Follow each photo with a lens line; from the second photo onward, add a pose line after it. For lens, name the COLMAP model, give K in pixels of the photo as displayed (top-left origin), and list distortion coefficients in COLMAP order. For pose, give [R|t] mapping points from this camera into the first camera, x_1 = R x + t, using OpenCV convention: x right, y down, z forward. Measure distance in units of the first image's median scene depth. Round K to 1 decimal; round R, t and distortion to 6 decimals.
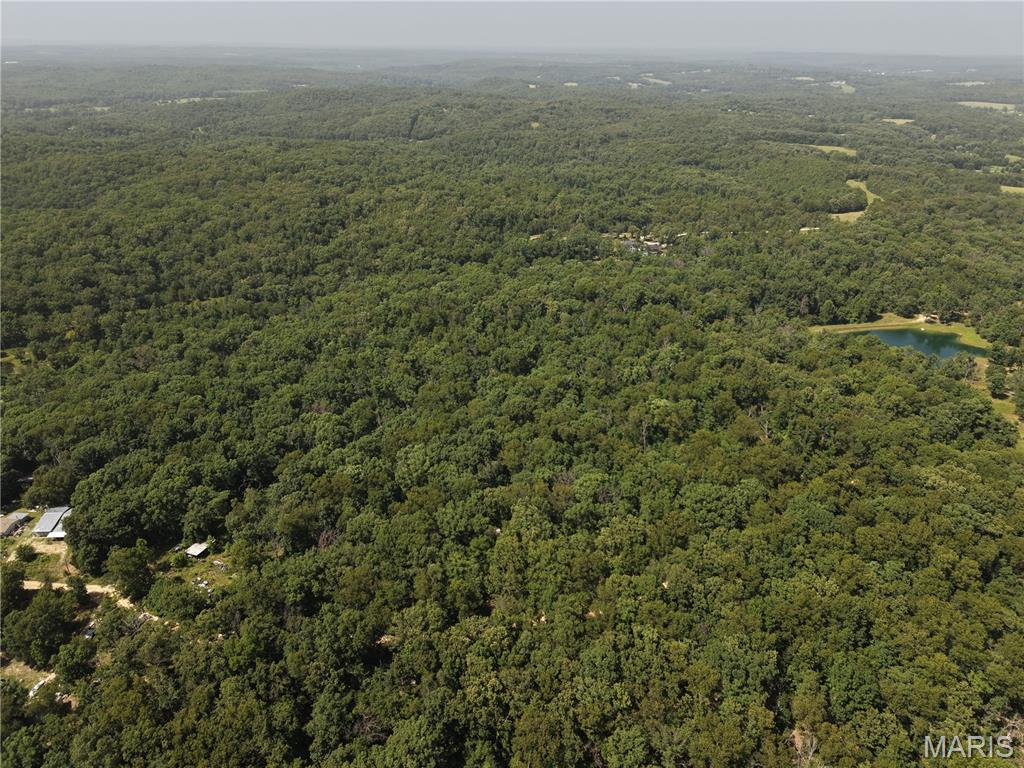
lens RADIAL K [[685.5, 0, 516.0], [0, 685.5, 385.2], [0, 0, 1]] dist [0.007089, -0.001719]
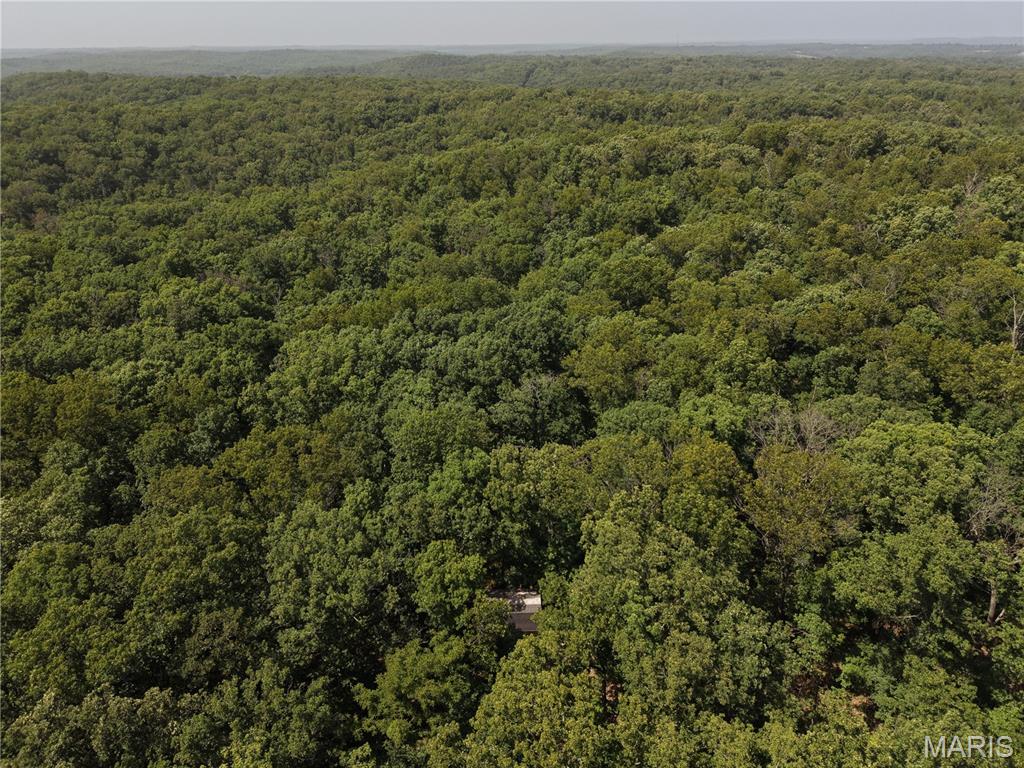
lens RADIAL K [[685.5, 0, 516.0], [0, 685.5, 385.2], [0, 0, 1]] dist [0.007089, -0.001719]
pose [[0.985404, 0.063236, -0.158052, 0.005194], [-0.063654, 0.997969, 0.002419, 0.121456], [0.157884, 0.007677, 0.987428, 0.707172]]
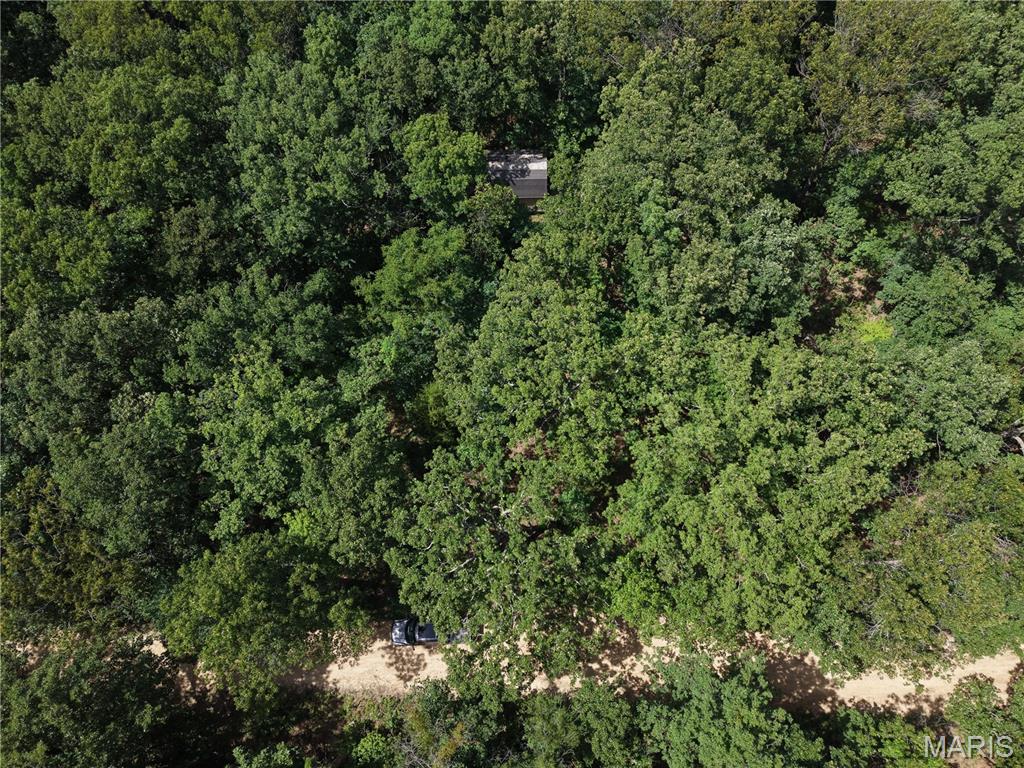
lens RADIAL K [[685.5, 0, 516.0], [0, 685.5, 385.2], [0, 0, 1]] dist [0.007089, -0.001719]
pose [[0.984839, 0.158726, -0.069993, -0.003926], [-0.071968, 0.740962, 0.667680, 0.102380], [0.157840, -0.652520, 0.741151, 0.742491]]
